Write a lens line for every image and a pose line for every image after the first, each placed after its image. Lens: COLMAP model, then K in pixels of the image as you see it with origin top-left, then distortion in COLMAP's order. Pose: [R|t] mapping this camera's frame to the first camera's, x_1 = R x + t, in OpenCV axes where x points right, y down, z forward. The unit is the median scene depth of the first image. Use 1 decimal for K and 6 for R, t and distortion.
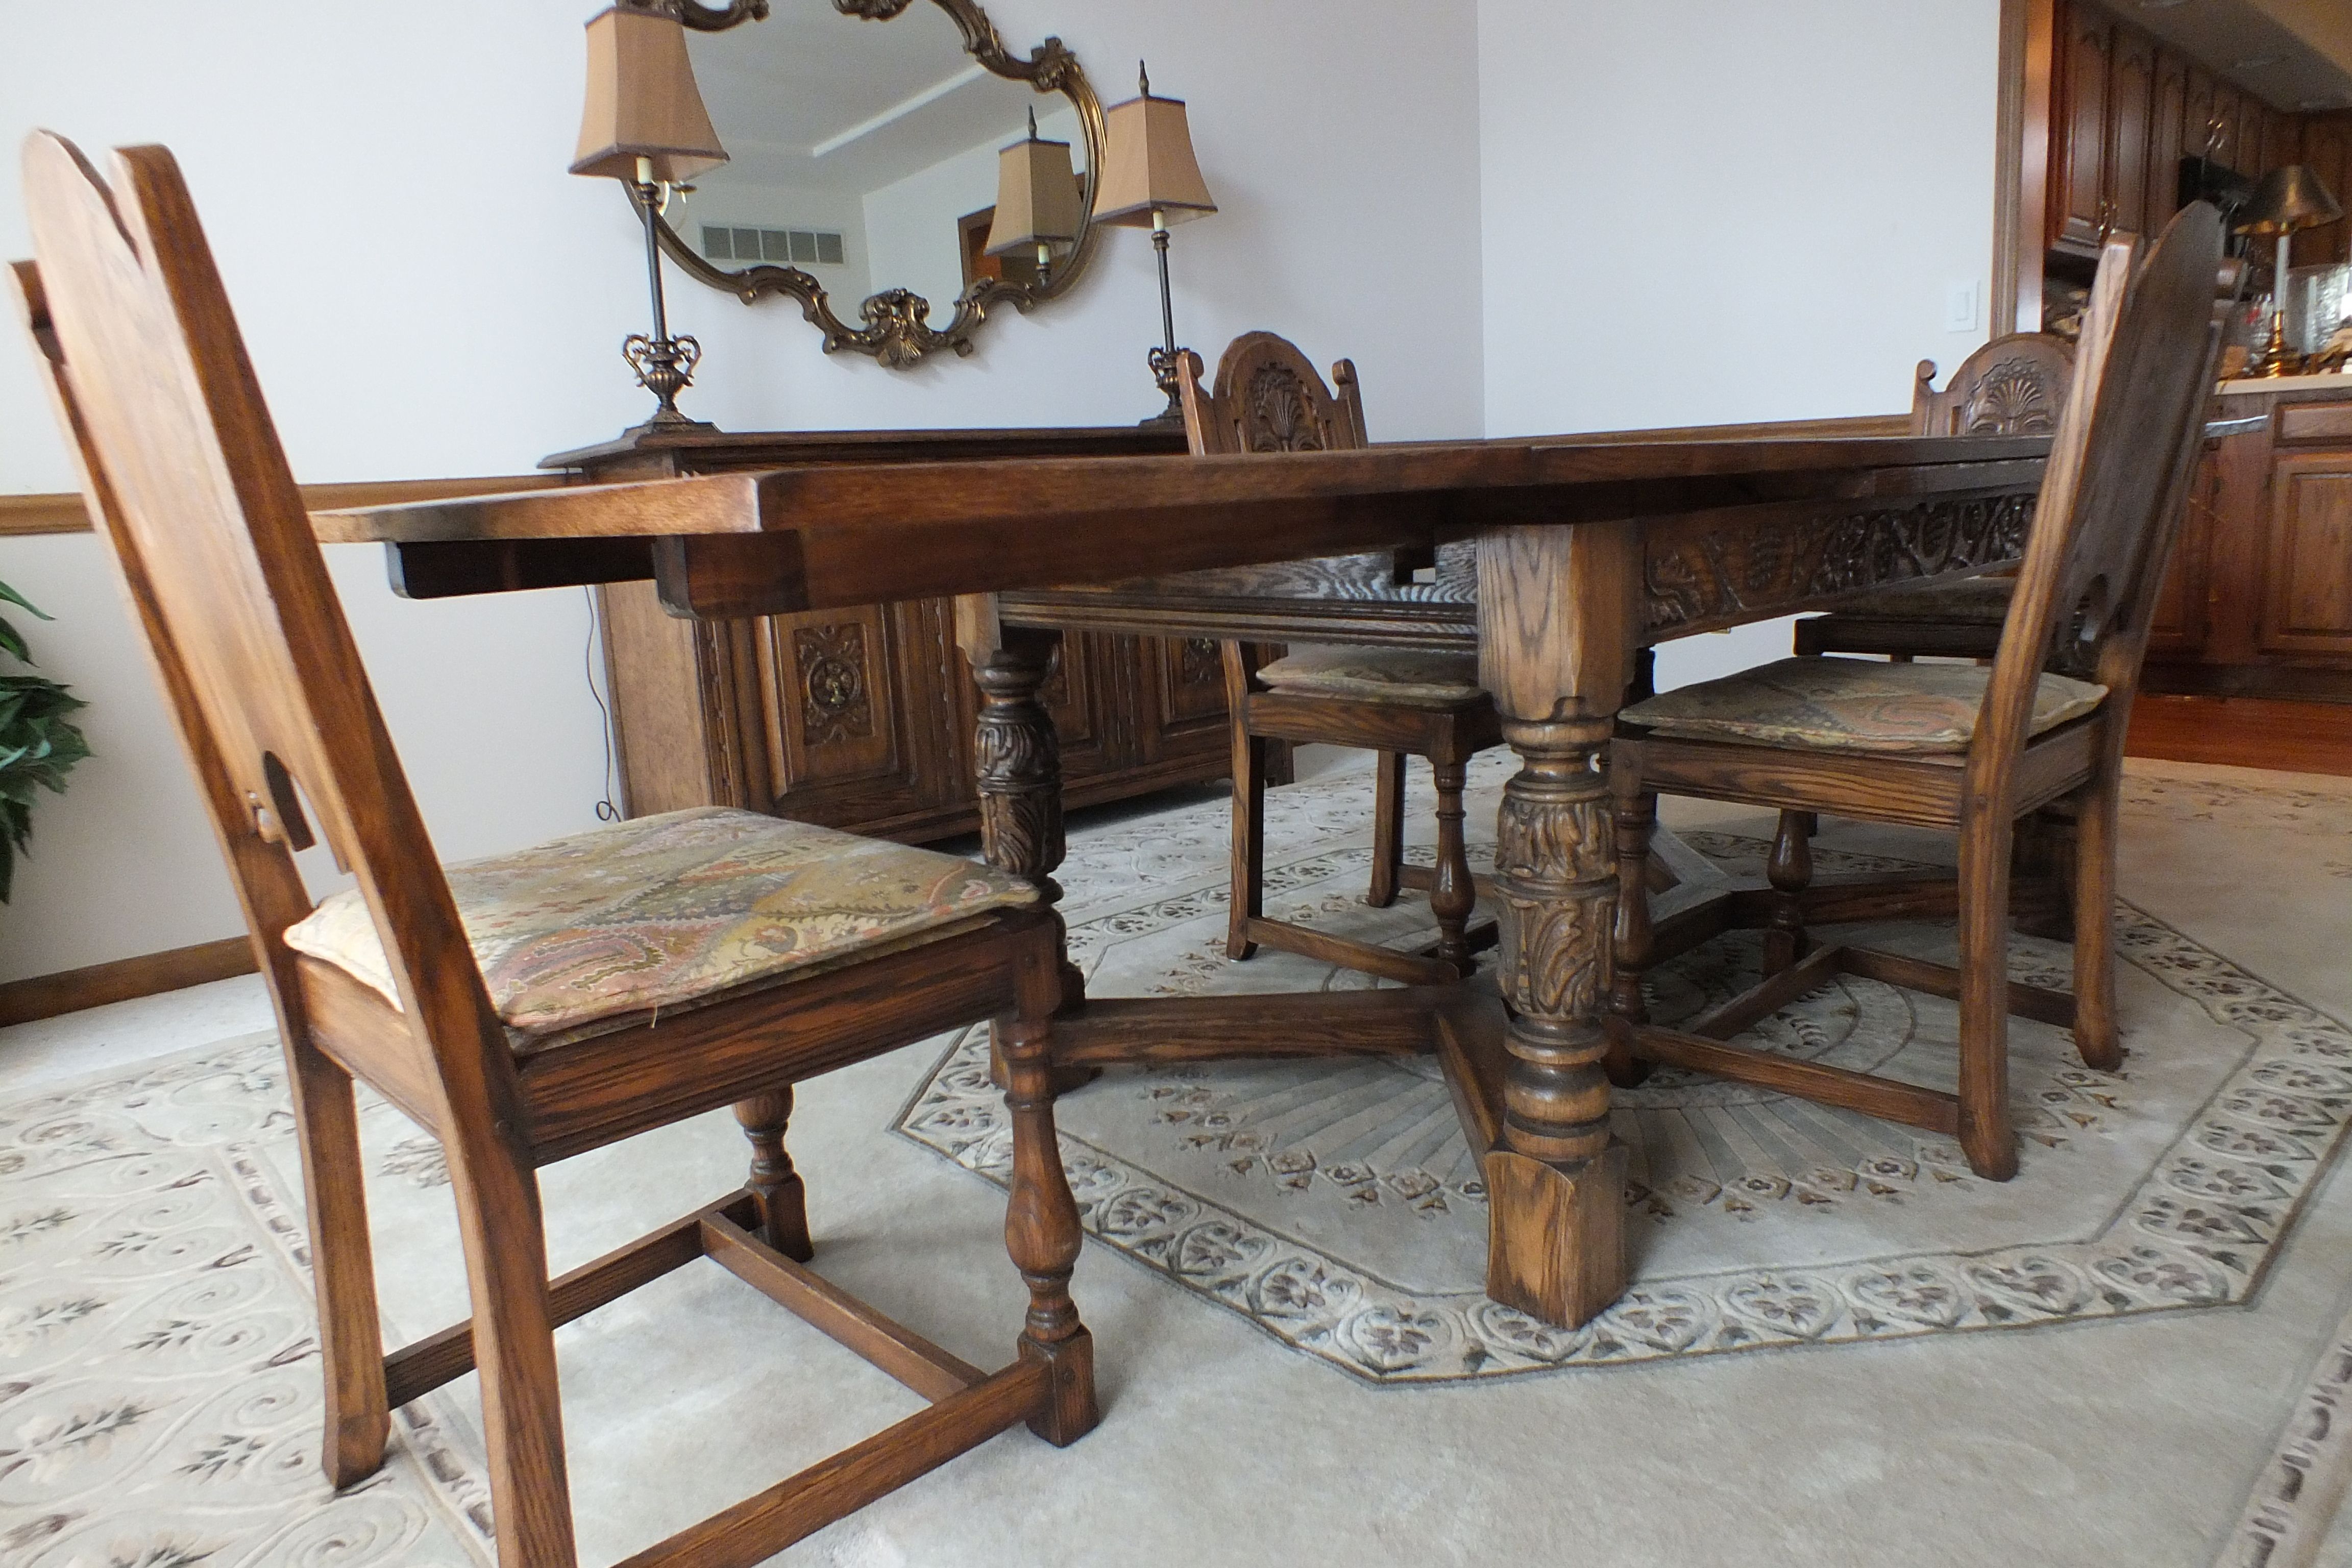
lens RADIAL K [[1564.4, 0, 1171.4], [0, 1564.4, 789.9], [0, 0, 1]] dist [-0.097197, 0.045080]
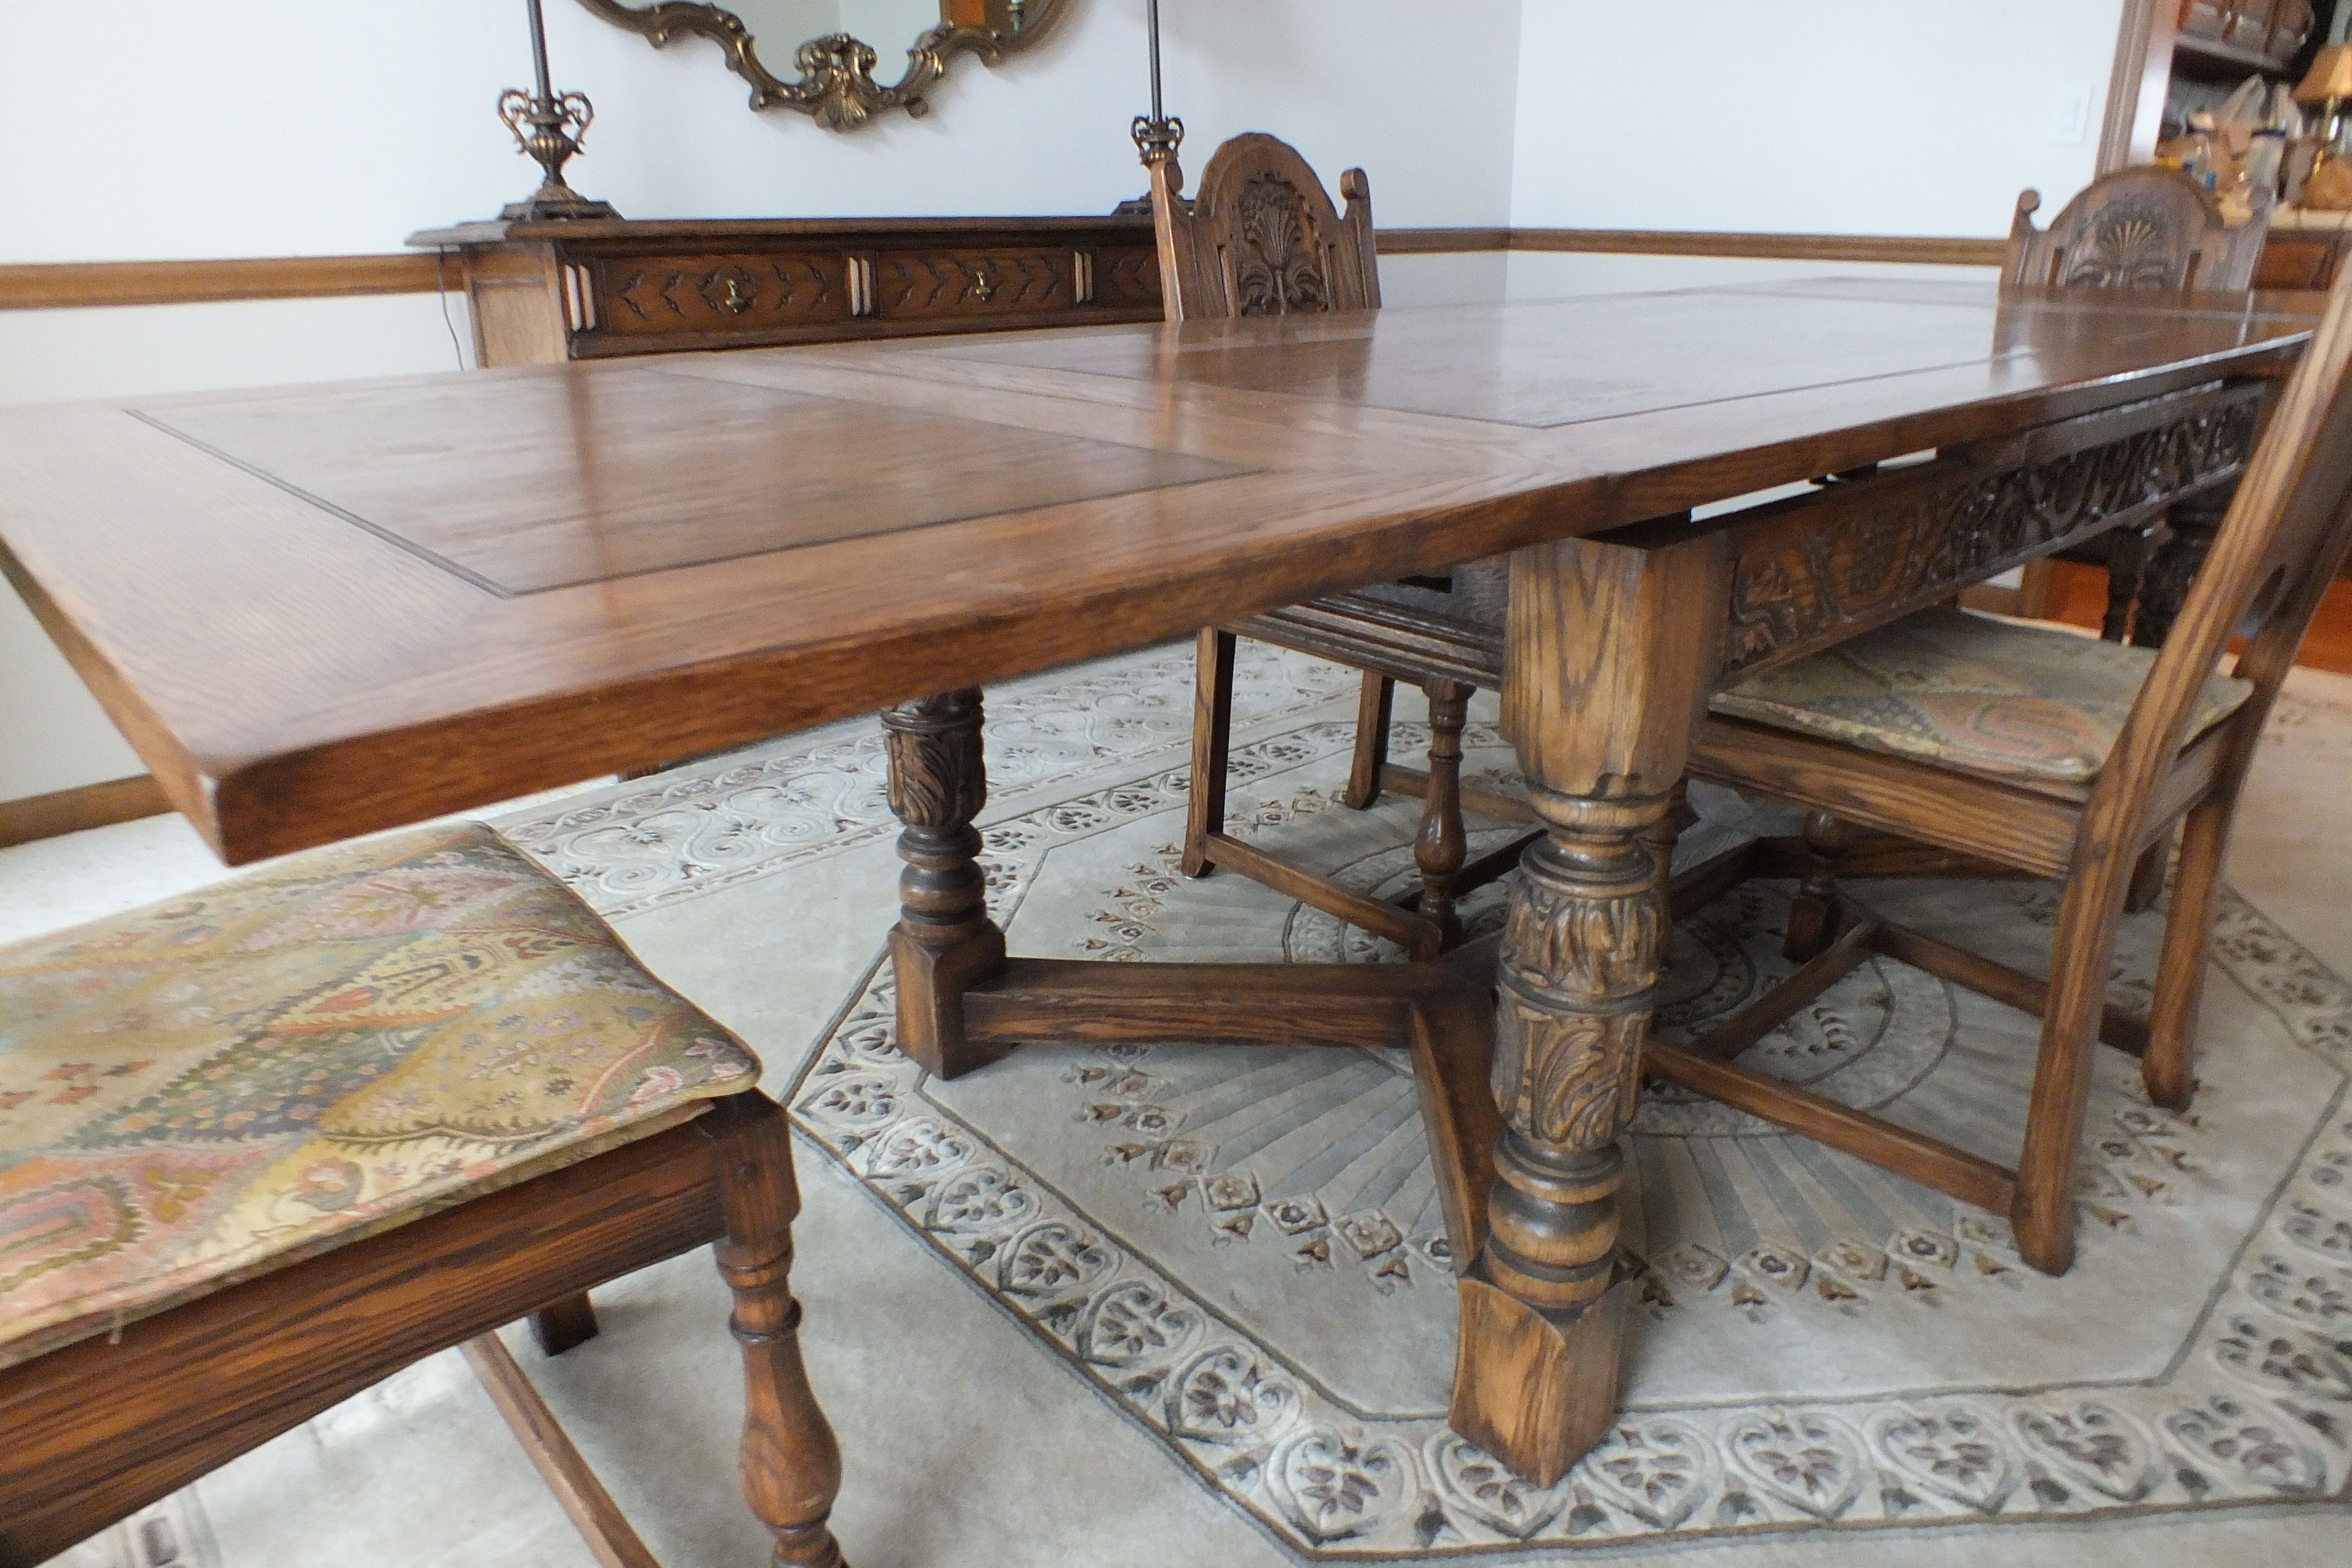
lens RADIAL K [[1564.1, 0, 1183.5], [0, 1564.1, 801.8], [0, 0, 1]] dist [-0.096850, 0.048592]
pose [[0.998893, 0.041572, 0.022012, 0.020770], [-0.044741, 0.984134, 0.171694, -0.111219], [-0.014525, -0.172489, 0.984904, 0.177977]]
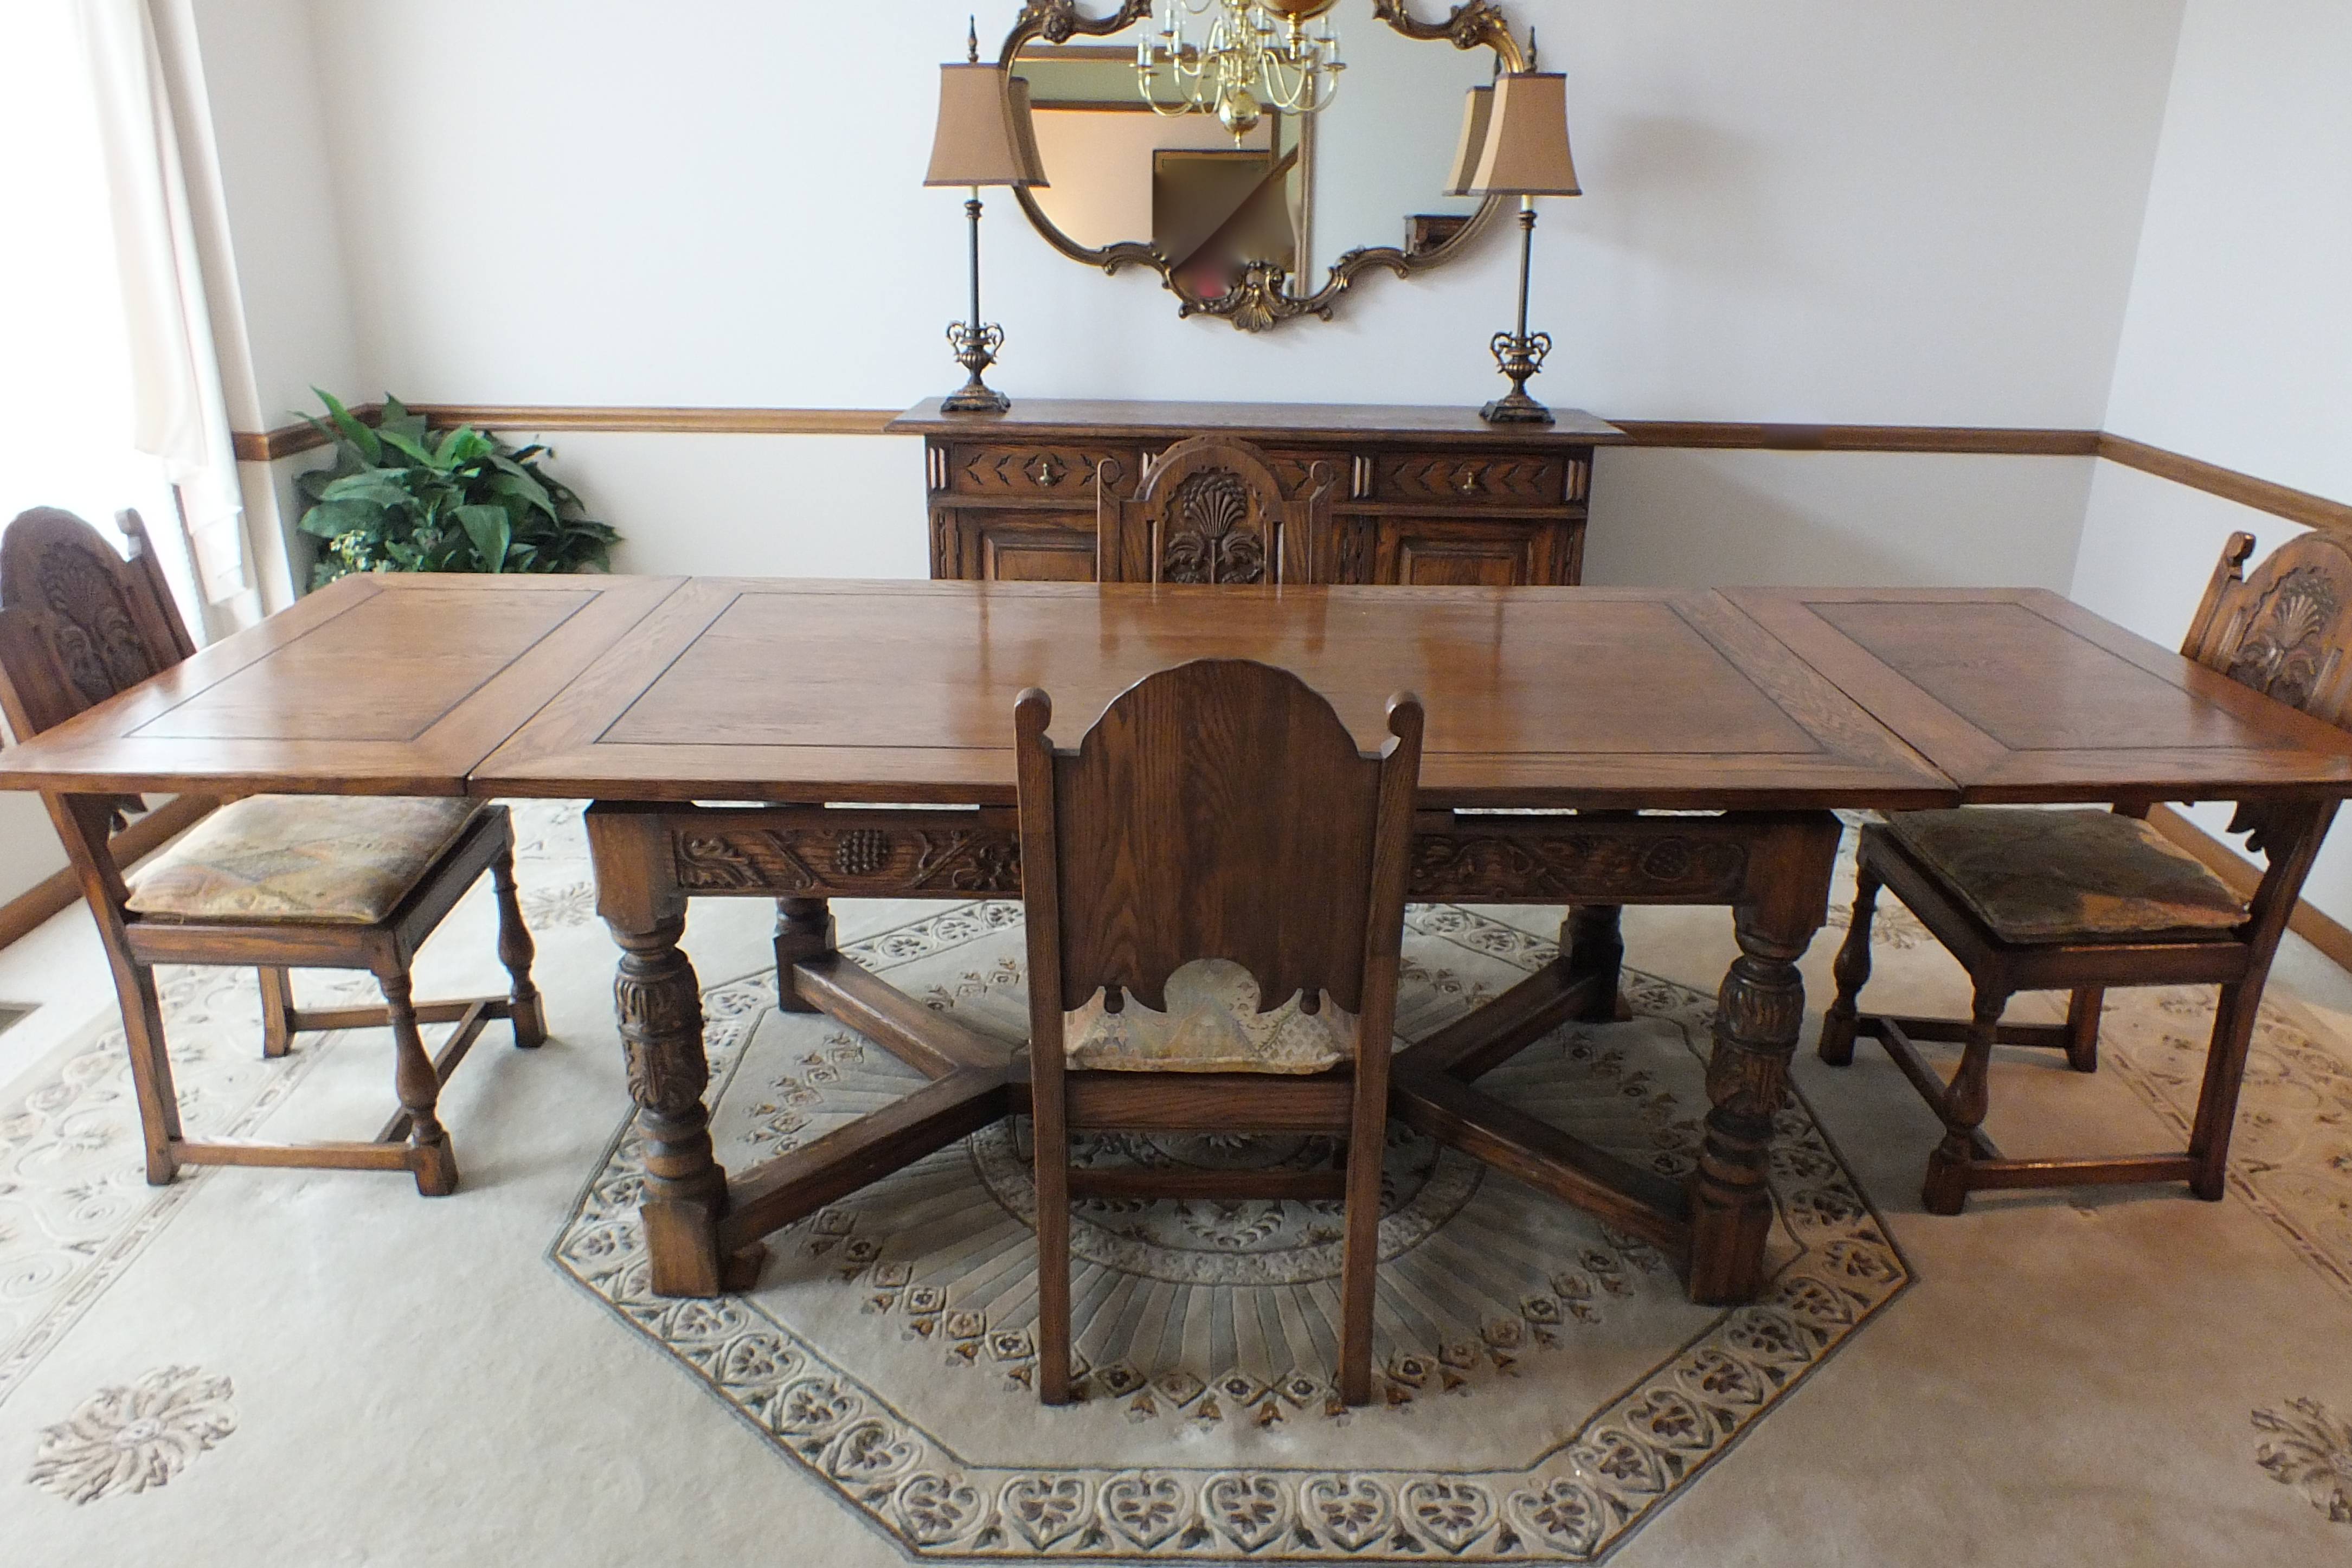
lens RADIAL K [[1609.1, 0, 1079.1], [0, 1609.1, 785.7], [0, 0, 1]] dist [-0.083385, -0.001318]
pose [[0.708922, 0.301063, -0.637802, 1.029338], [-0.170208, 0.950616, 0.259534, -0.445010], [0.684441, -0.075430, 0.725156, 0.134242]]
